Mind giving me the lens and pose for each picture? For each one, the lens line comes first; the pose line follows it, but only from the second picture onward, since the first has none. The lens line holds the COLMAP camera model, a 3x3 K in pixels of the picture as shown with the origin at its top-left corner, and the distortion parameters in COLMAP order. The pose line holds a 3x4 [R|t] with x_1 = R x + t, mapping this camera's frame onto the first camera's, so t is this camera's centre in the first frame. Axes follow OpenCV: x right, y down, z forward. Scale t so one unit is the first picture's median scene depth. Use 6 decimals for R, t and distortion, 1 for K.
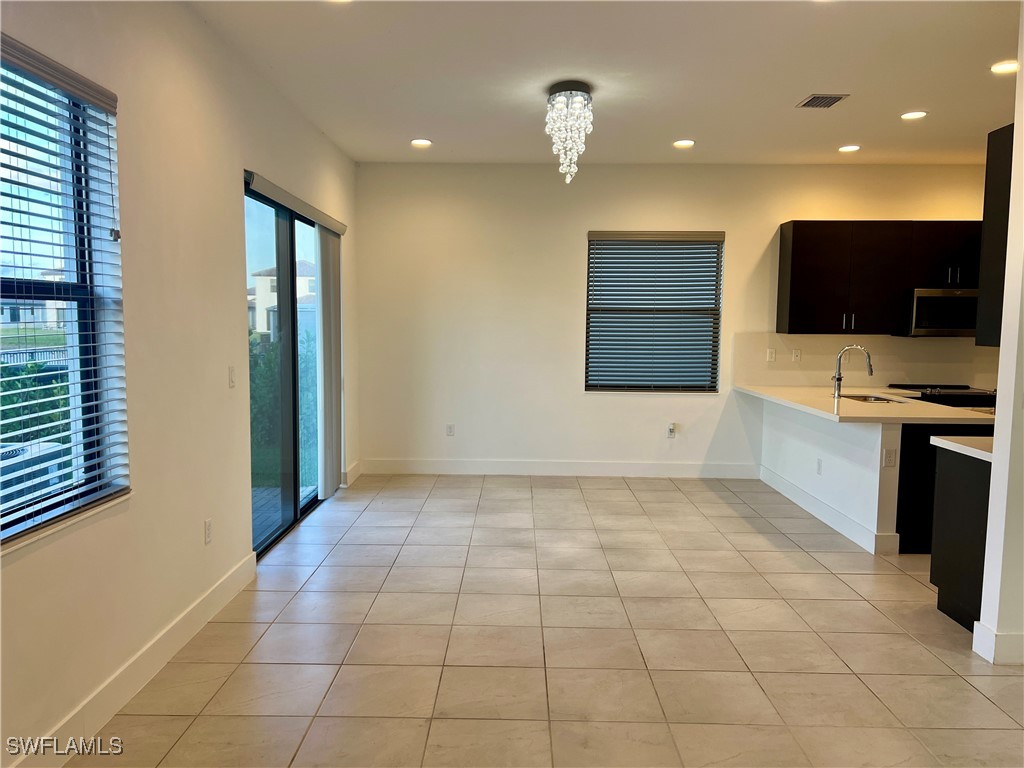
lens RADIAL K [[770.7, 0, 518.1], [0, 770.7, 384.0], [0, 0, 1]] dist [0.006811, 0.000902]
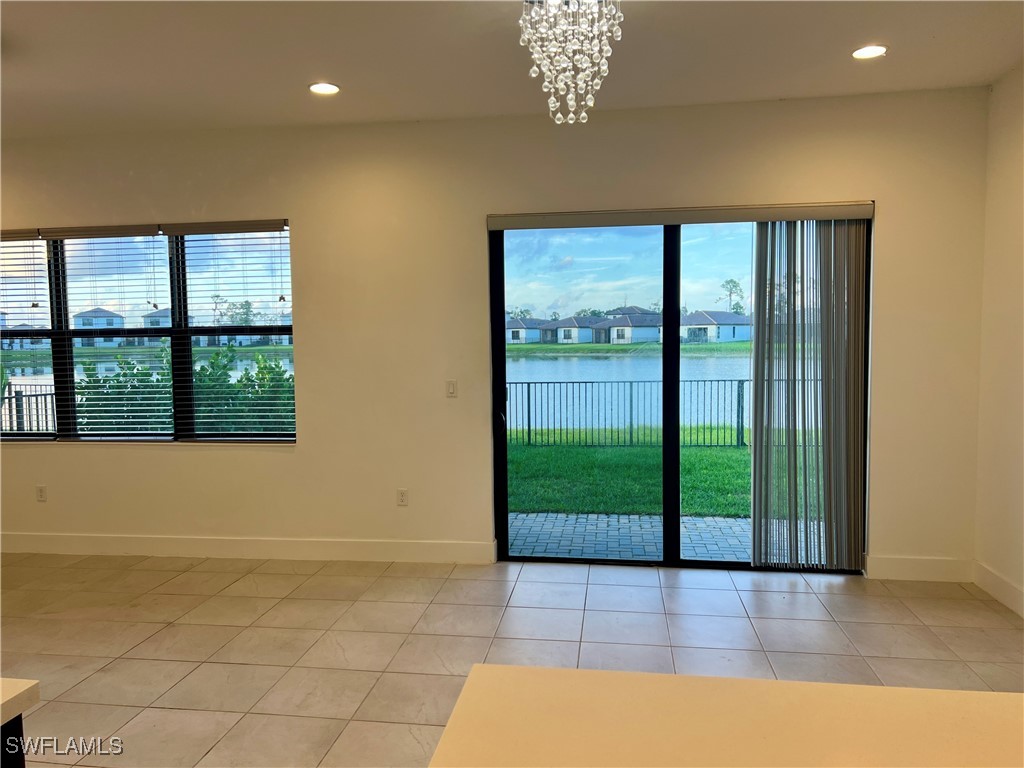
lens RADIAL K [[786.9, 0, 510.9], [0, 786.9, 402.1], [0, 0, 1]] dist [0.006755, -0.006689]
pose [[-0.138304, 0.078086, -0.987307, 0.953393], [-0.076026, 0.993108, 0.089194, -0.116781], [0.987468, 0.087397, -0.131414, 1.411315]]
